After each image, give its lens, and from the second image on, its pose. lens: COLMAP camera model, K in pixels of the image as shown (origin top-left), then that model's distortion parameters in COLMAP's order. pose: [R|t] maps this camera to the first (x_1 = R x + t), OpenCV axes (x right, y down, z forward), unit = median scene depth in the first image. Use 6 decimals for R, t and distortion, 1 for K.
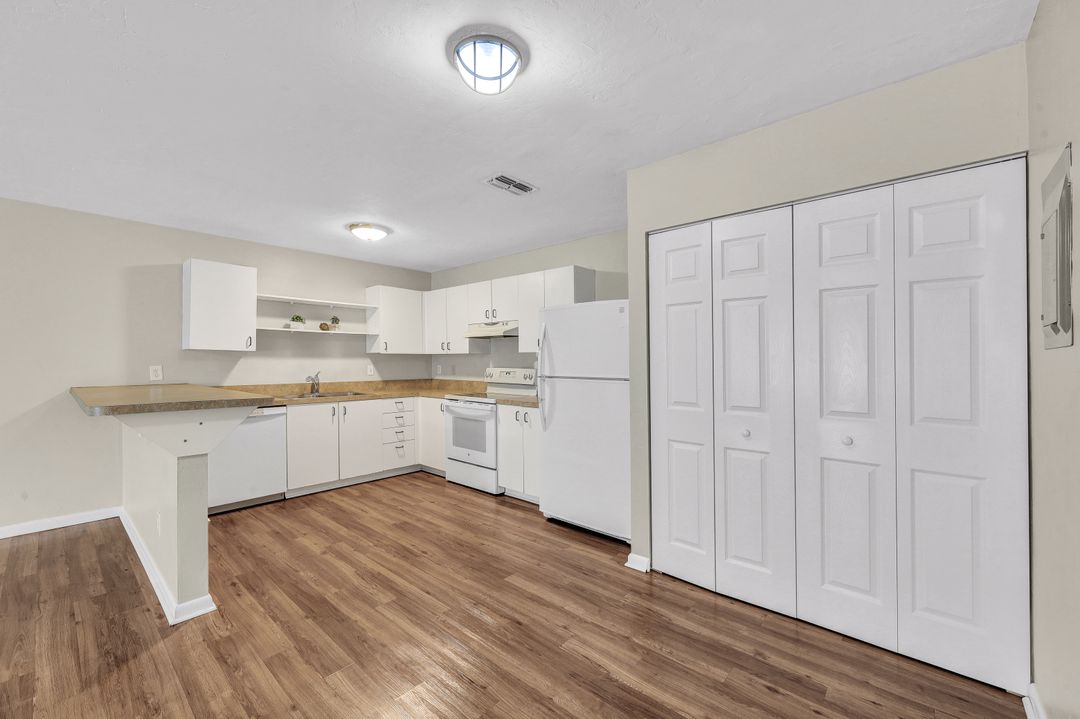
lens RADIAL K [[437.0, 0, 534.0], [0, 437.0, 359.0], [0, 0, 1]] dist [-0.002516, 0.000835]
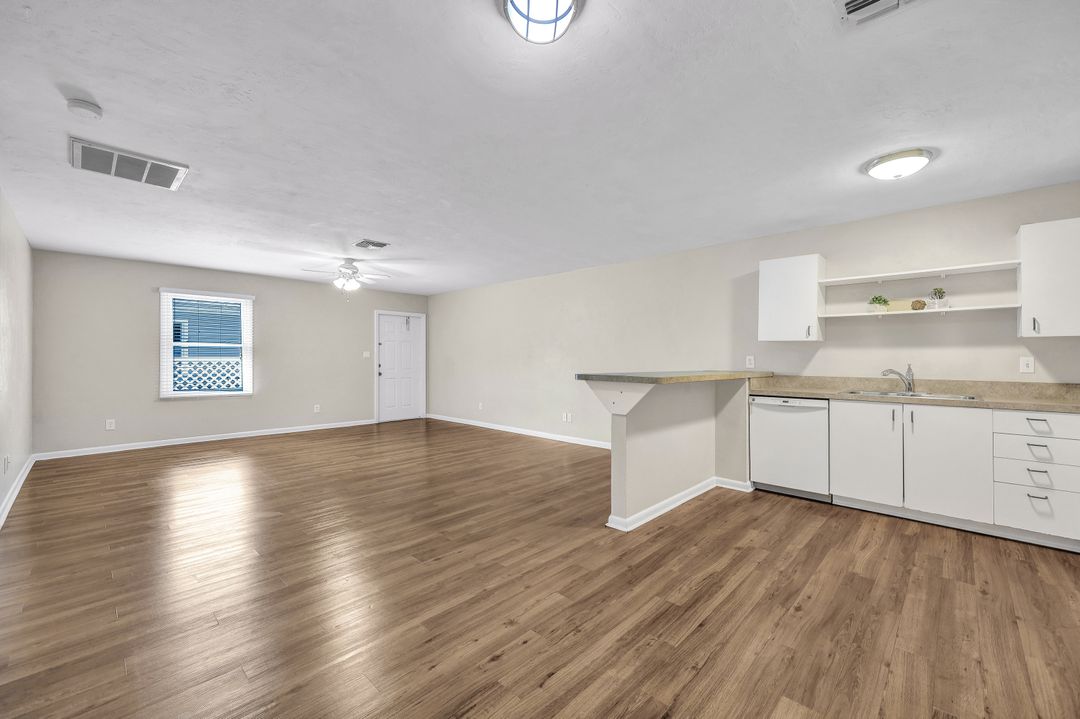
lens RADIAL K [[437.0, 0, 544.0], [0, 437.0, 360.8], [0, 0, 1]] dist [-0.002516, 0.000835]
pose [[-0.030016, 0.003238, -0.999544, 0.339078], [0.000166, 0.999995, 0.003234, 0.022898], [0.999549, -0.000069, -0.030016, 0.426927]]
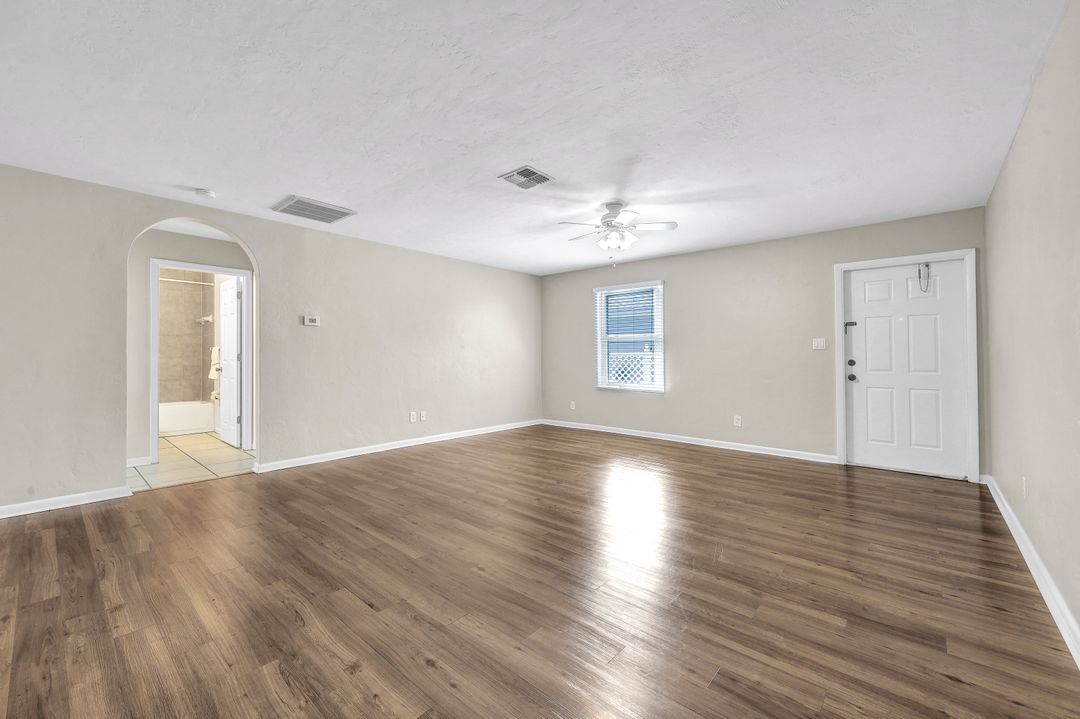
lens RADIAL K [[437.0, 0, 541.7], [0, 437.0, 357.1], [0, 0, 1]] dist [-0.002516, 0.000835]
pose [[-0.999902, -0.001218, -0.013913, -0.839025], [-0.001196, 0.999998, -0.001606, 0.039325], [0.013915, -0.001589, -0.999902, 0.716183]]
